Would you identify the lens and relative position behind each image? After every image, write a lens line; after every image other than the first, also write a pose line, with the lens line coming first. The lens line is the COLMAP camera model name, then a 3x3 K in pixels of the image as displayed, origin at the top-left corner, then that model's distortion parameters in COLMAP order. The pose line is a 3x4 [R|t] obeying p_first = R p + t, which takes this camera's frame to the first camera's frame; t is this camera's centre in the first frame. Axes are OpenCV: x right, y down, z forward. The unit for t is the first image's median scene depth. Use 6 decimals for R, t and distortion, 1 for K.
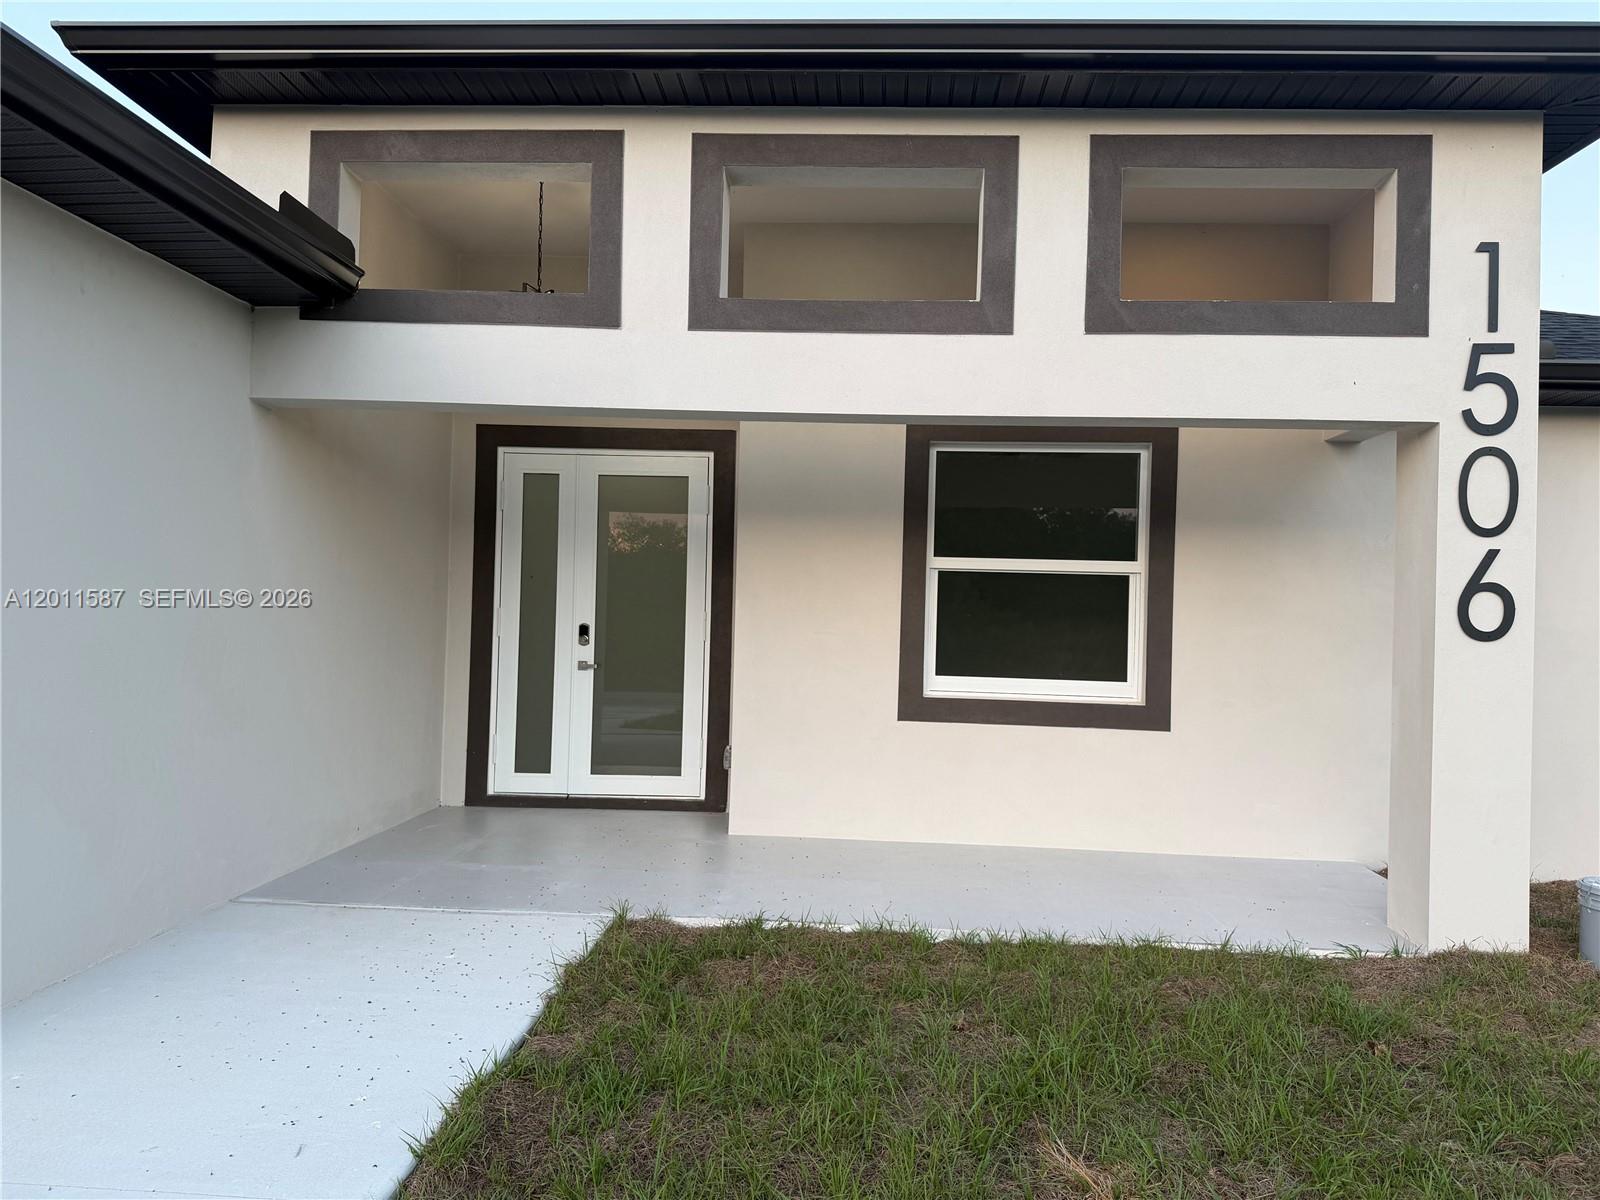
lens RADIAL K [[1113.1, 0, 800.0], [0, 1113.1, 600.0], [0, 0, 1]] dist [0.031185, -0.040471]
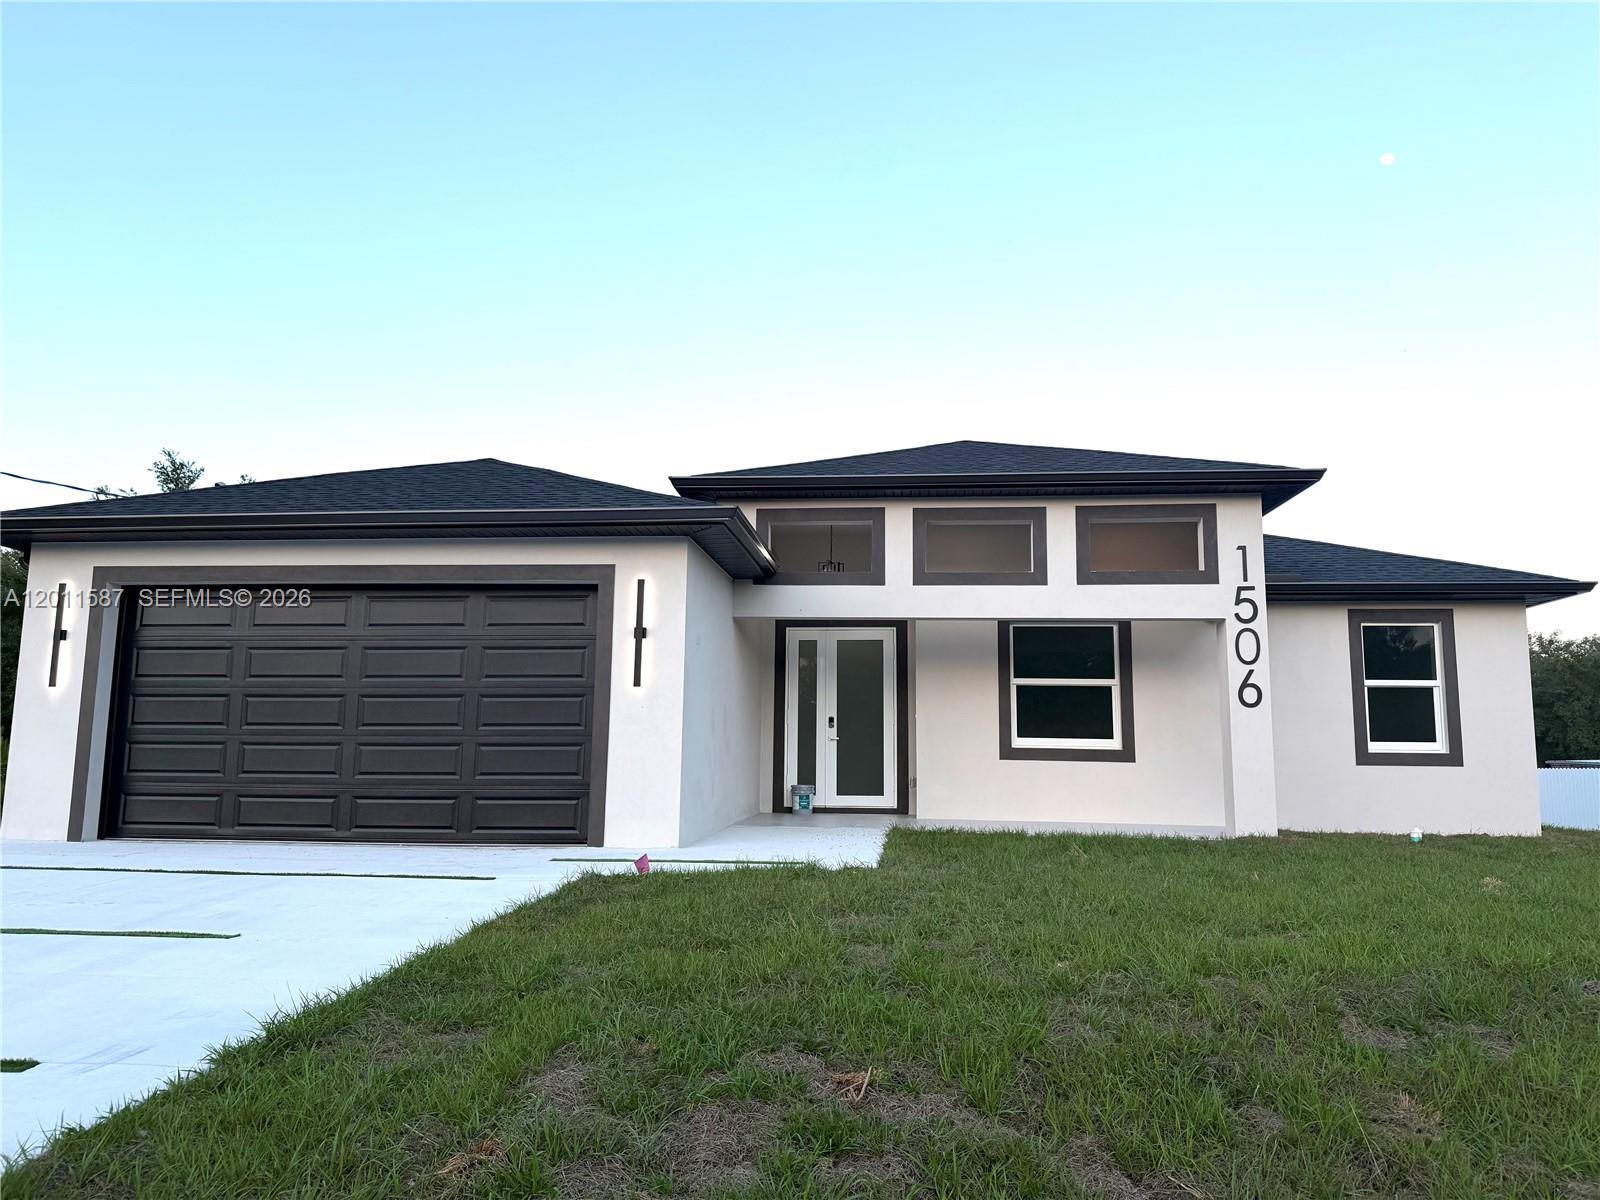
lens RADIAL K [[1118.1, 0, 800.0], [0, 1118.1, 600.0], [0, 0, 1]] dist [0.119885, -0.185734]
pose [[0.999143, -0.022129, -0.034969, -0.250374], [0.017719, 0.992406, -0.121725, 0.079488], [0.037397, 0.121001, 0.991948, -1.371481]]
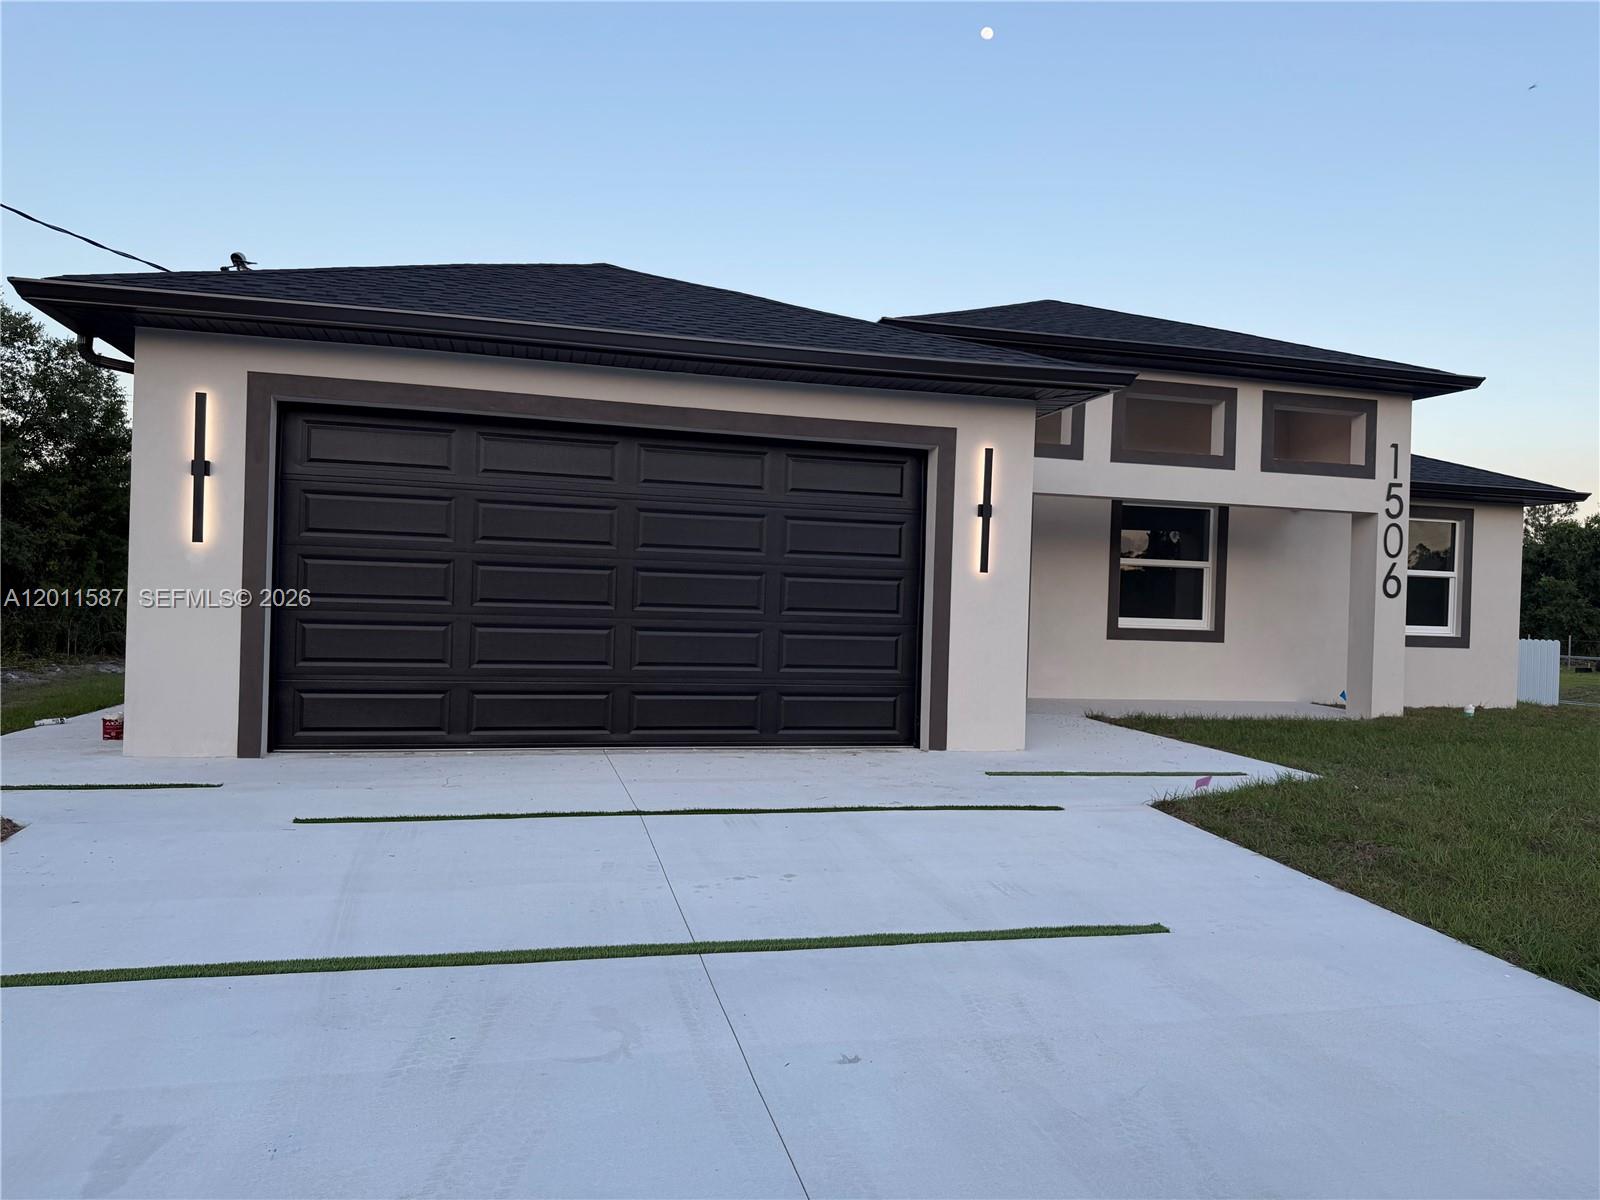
lens RADIAL K [[1148.5, 0, 800.0], [0, 1148.5, 600.0], [0, 0, 1]] dist [0.118854, -0.210889]
pose [[0.946731, 0.002039, 0.322019, -1.411044], [-0.009567, 0.999717, 0.021795, -0.004033], [-0.321883, -0.023715, 0.946482, -1.016112]]
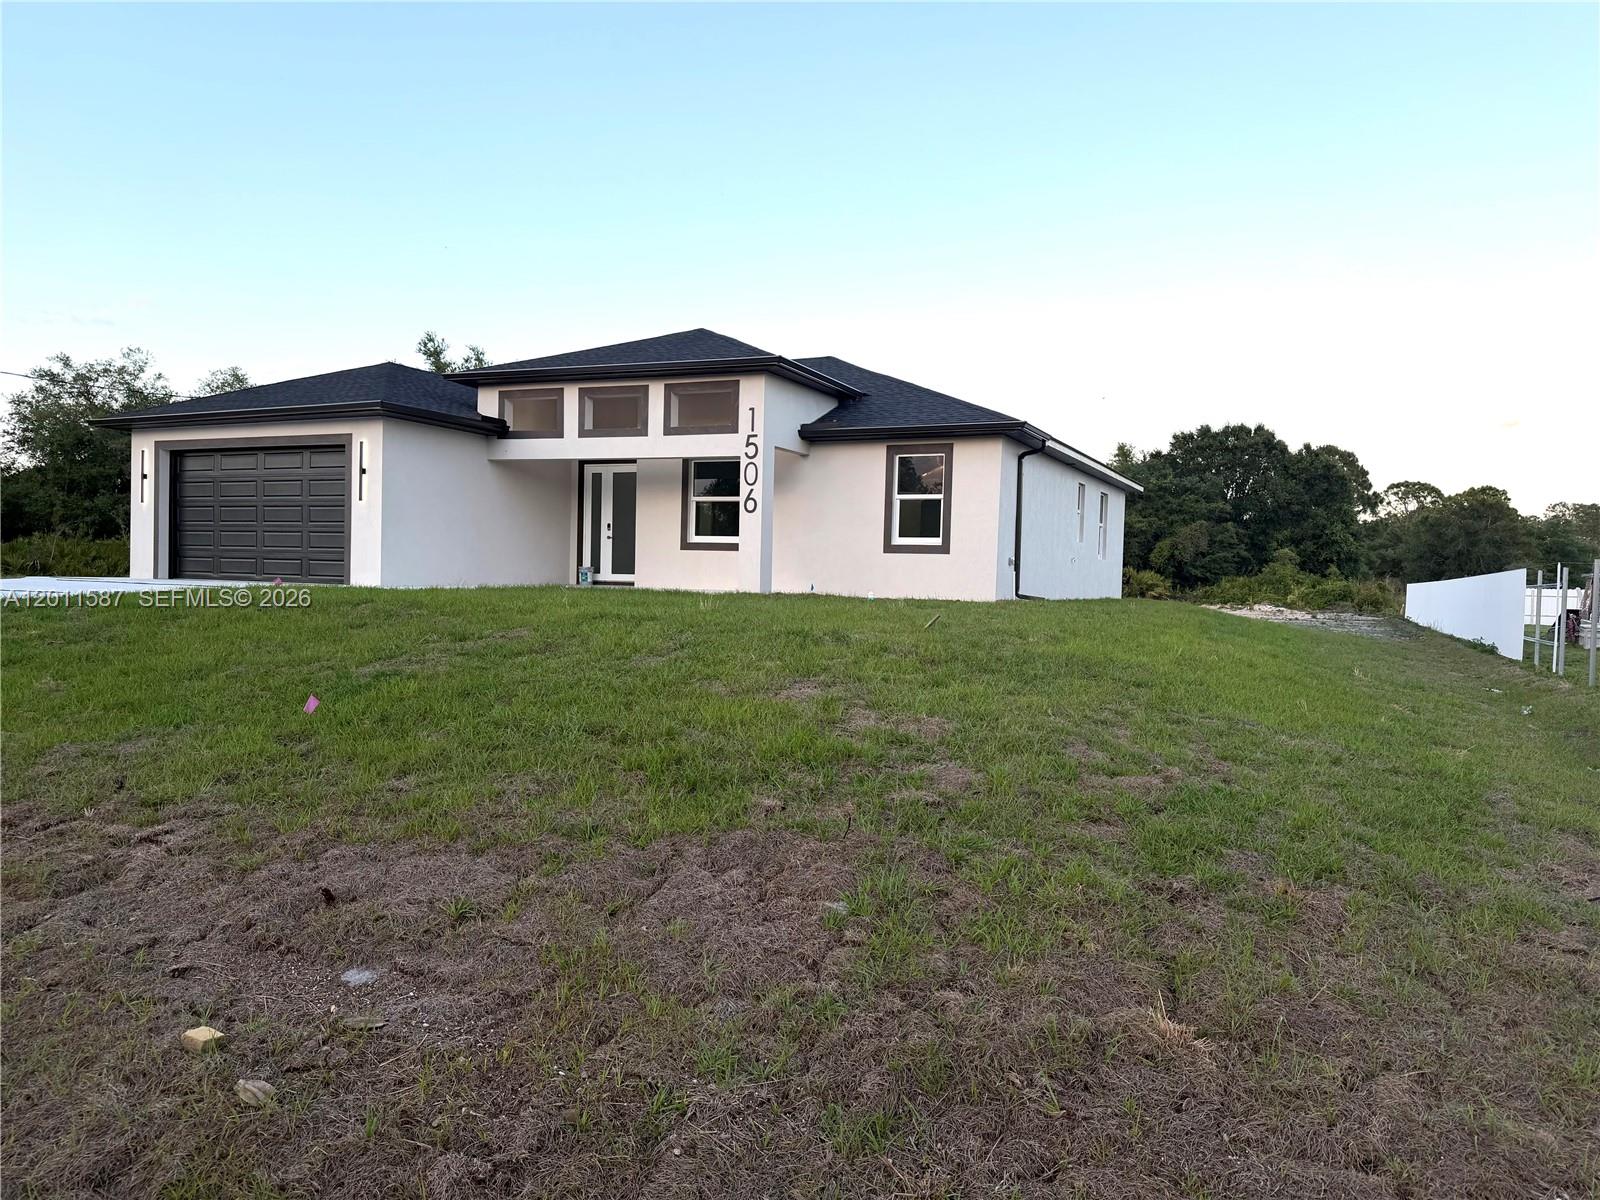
lens RADIAL K [[1101.5, 0, 852.9], [0, 1101.5, 598.0], [0, 0, 1]] dist [0.052493, -0.122914]
pose [[0.941561, 0.004157, -0.336817, 2.001846], [0.004874, 0.999651, 0.025962, 0.209331], [0.336807, -0.026087, 0.941212, -2.204045]]
